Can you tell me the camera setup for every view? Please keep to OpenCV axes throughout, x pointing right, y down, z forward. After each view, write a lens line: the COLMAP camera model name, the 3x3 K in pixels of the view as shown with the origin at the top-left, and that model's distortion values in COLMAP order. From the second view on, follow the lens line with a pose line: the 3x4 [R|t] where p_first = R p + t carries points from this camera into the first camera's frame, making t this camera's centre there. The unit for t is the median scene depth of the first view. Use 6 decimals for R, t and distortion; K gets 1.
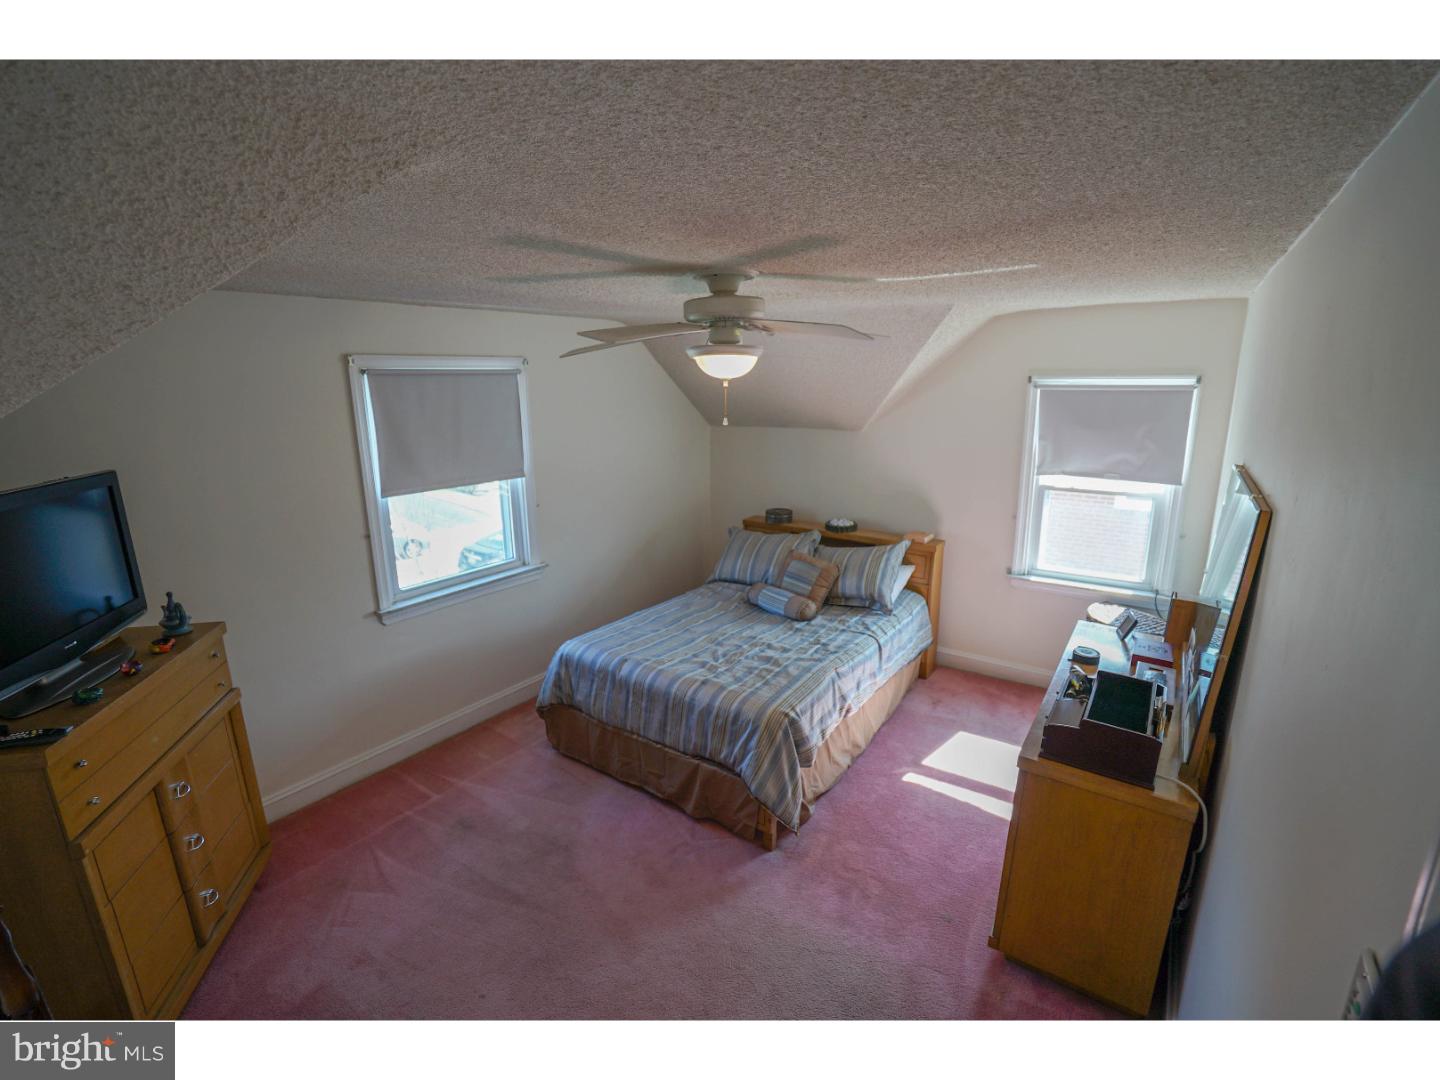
lens RADIAL K [[678.2, 0, 723.6], [0, 678.2, 551.1], [0, 0, 1]] dist [-0.029149, 0.008234]
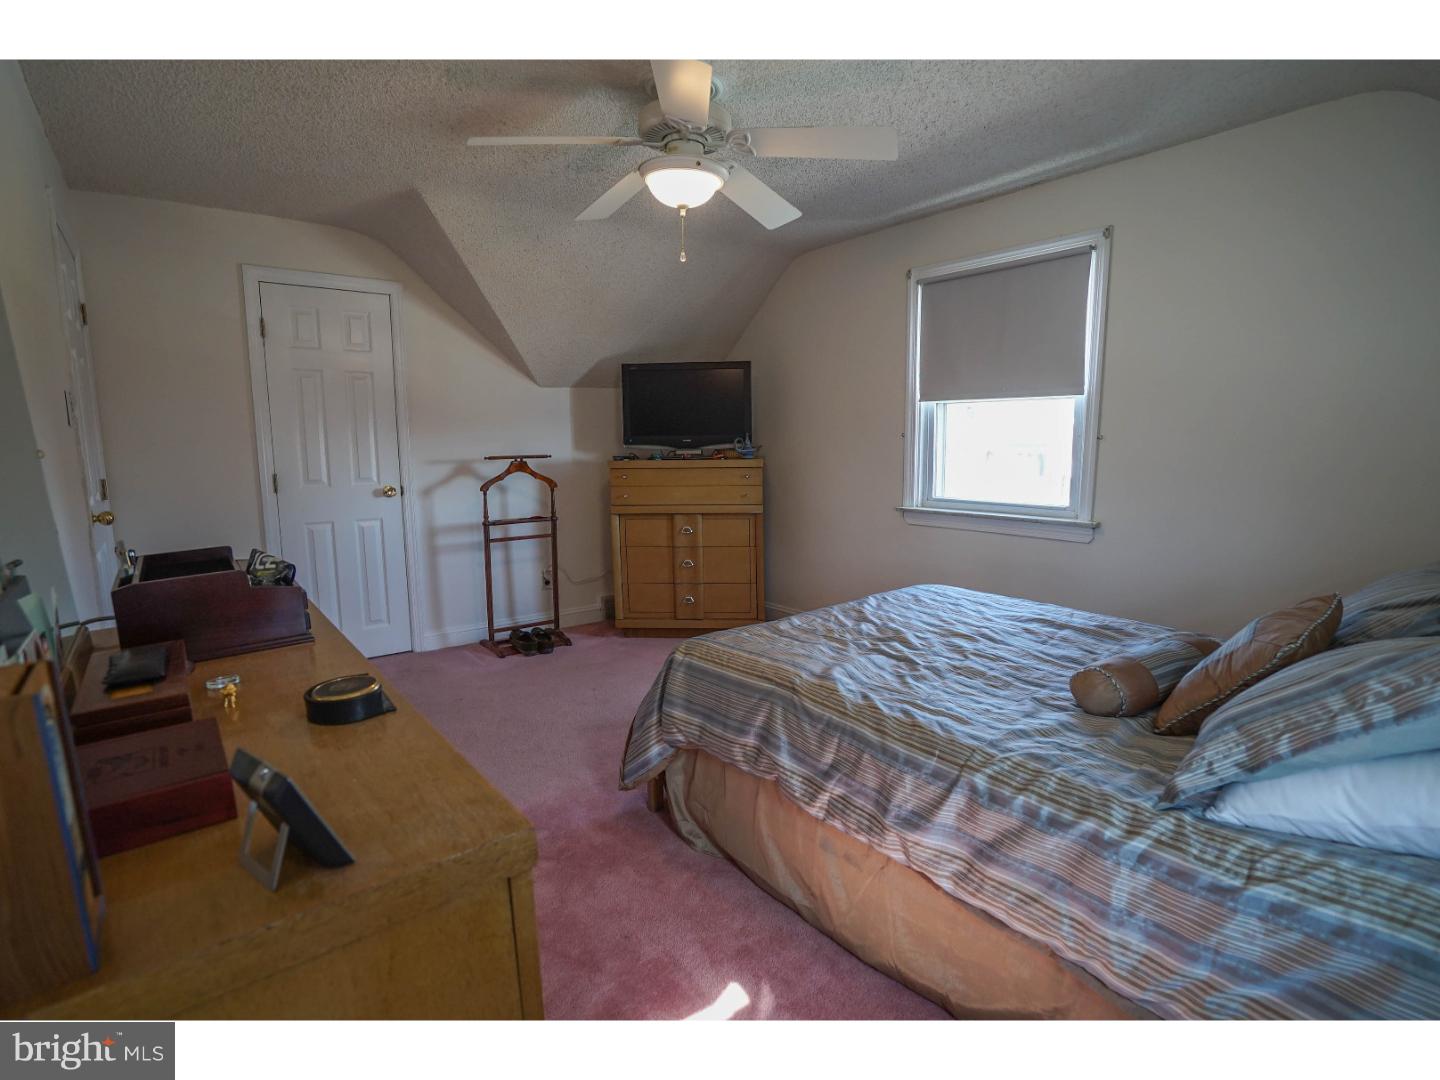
lens RADIAL K [[678.2, 0, 720.5], [0, 678.2, 533.2], [0, 0, 1]] dist [-0.029149, 0.008234]
pose [[-0.268511, 0.161354, -0.949667, 0.639026], [-0.224502, 0.948240, 0.224588, -0.052137], [0.936750, 0.273507, -0.218389, 1.018125]]
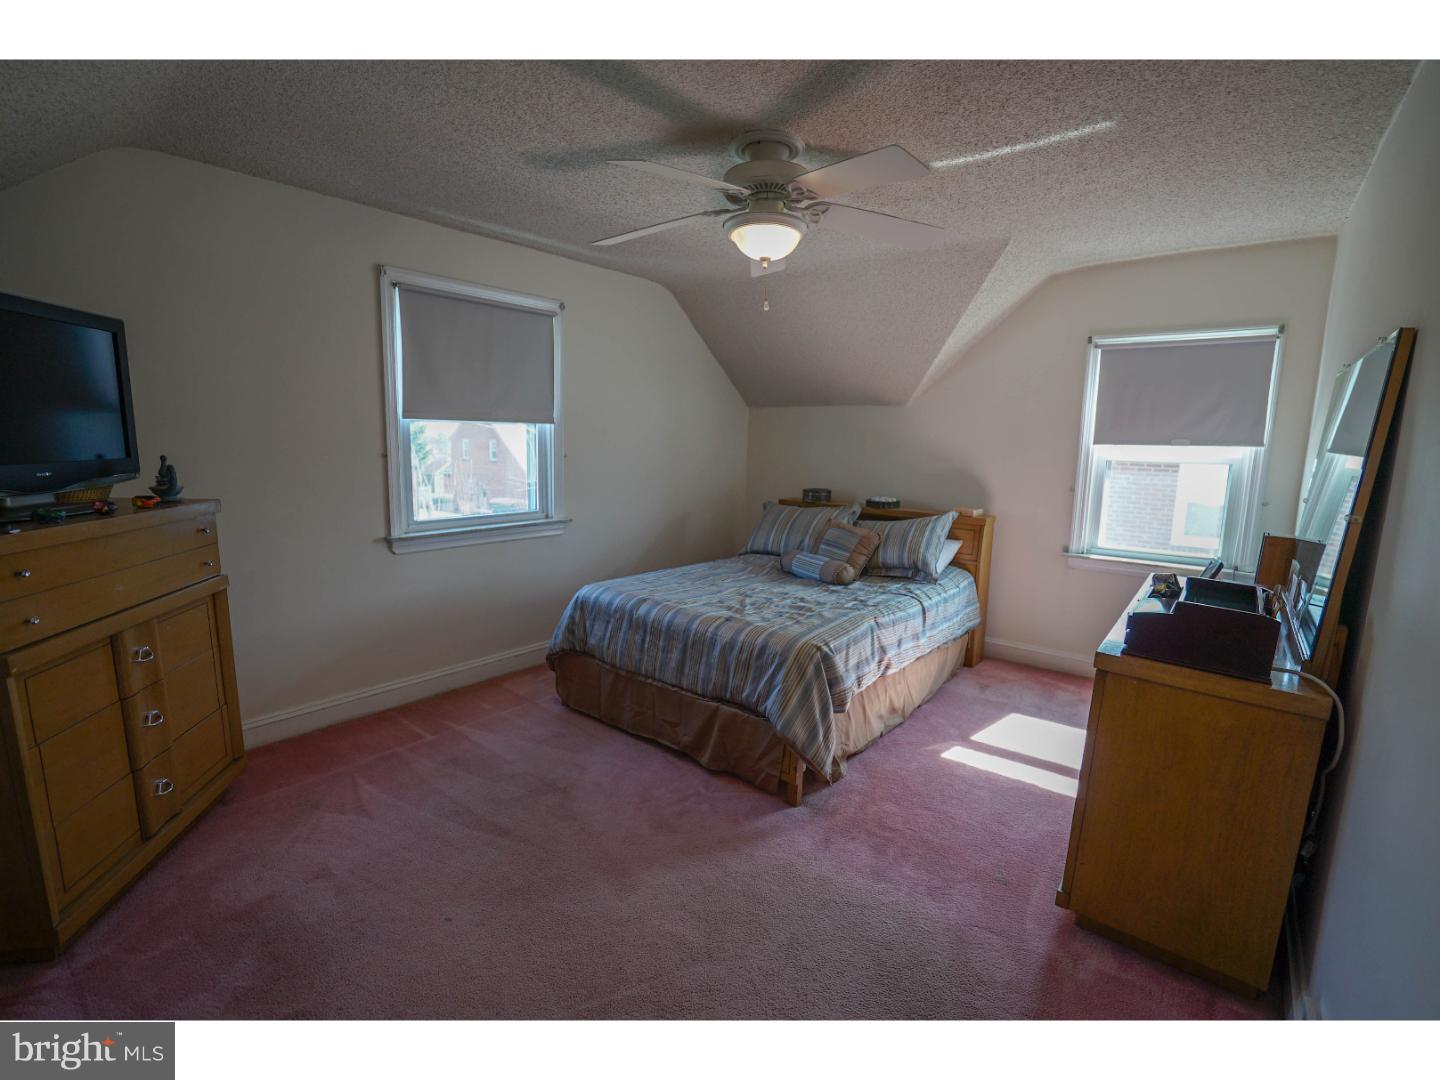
lens RADIAL K [[678.2, 0, 722.9], [0, 678.2, 545.6], [0, 0, 1]] dist [-0.029149, 0.008234]
pose [[0.997554, 0.042246, -0.055694, 0.009934], [-0.047159, 0.994818, -0.090077, 0.171013], [0.051600, 0.092483, 0.994376, 0.084798]]
